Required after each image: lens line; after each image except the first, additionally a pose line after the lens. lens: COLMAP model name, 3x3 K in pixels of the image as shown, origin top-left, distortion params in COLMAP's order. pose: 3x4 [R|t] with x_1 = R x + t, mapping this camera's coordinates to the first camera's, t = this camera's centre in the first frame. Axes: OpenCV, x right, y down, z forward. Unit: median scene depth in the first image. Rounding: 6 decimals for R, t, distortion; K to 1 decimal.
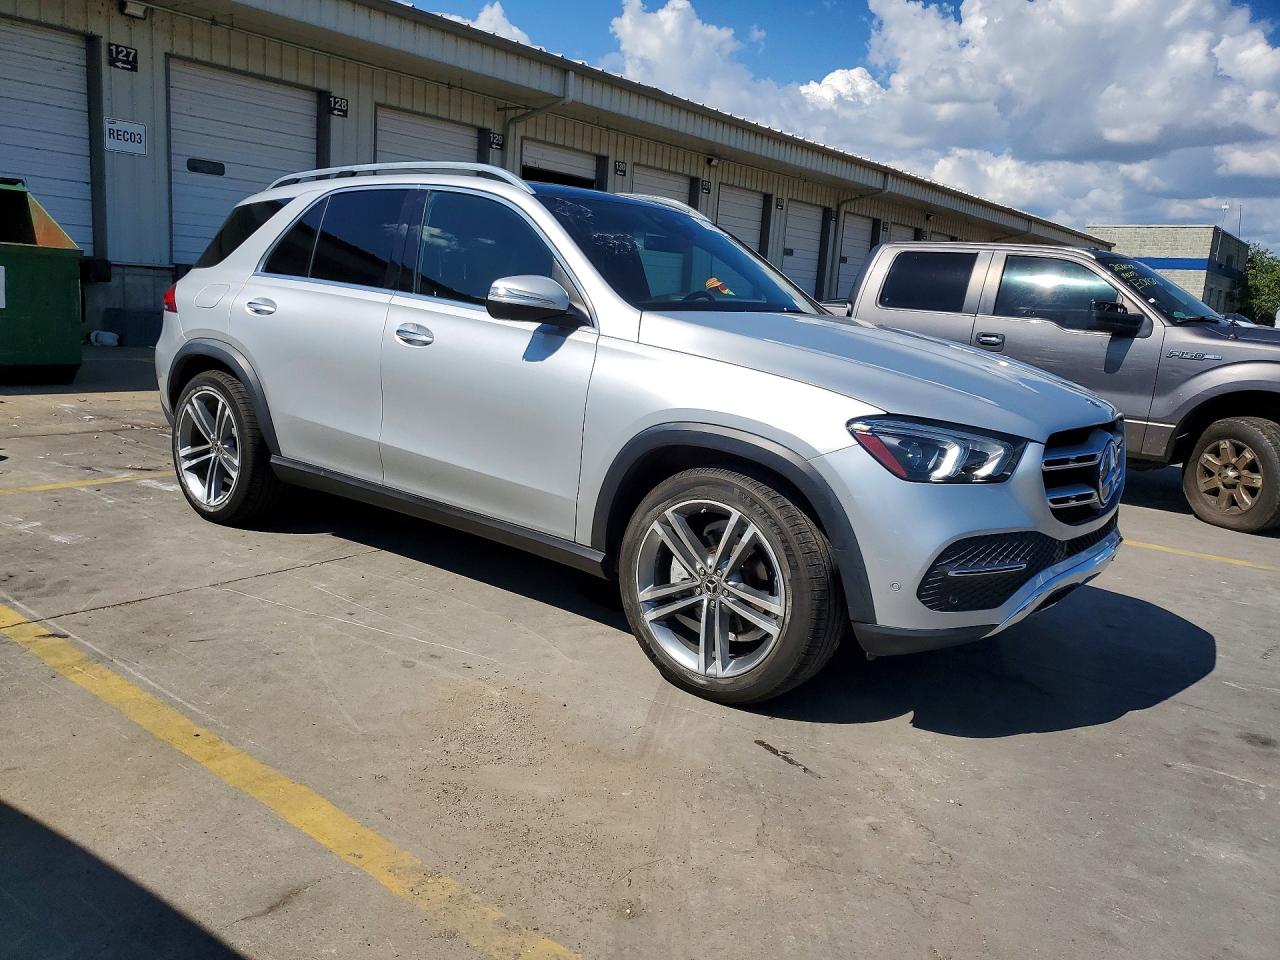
lens RADIAL K [[969.1, 0, 640.0], [0, 969.1, 480.0], [0, 0, 1]] dist [0.012474, 0.006016]
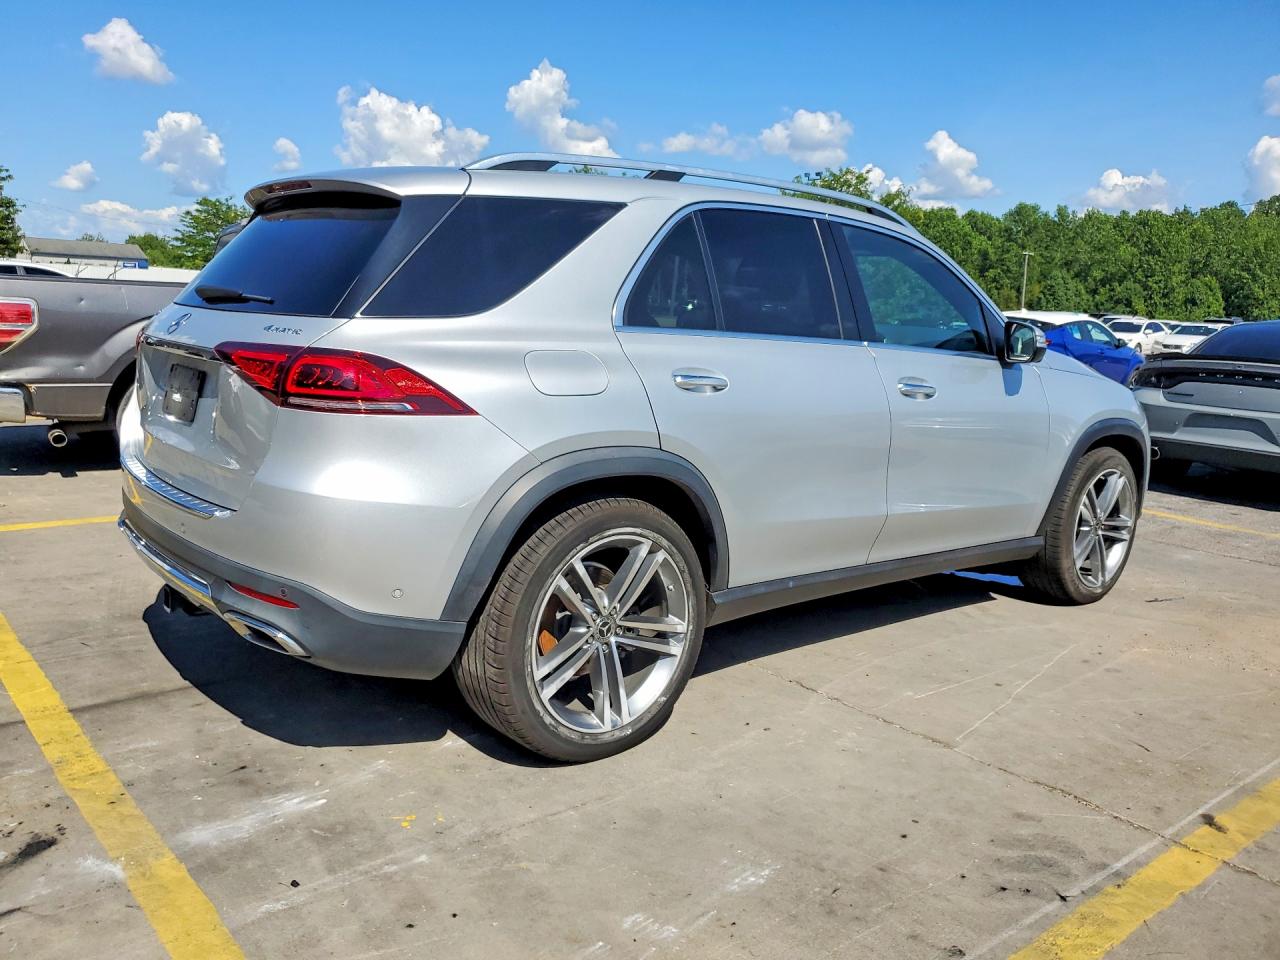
lens RADIAL K [[961.9, 0, 640.0], [0, 961.9, 480.0], [0, 0, 1]] dist [0.119290, -0.094415]
pose [[0.221100, -0.211682, 0.952001, -1.241053], [0.164782, 0.970233, 0.177466, -0.281559], [-0.961229, 0.117635, 0.249400, 1.076126]]
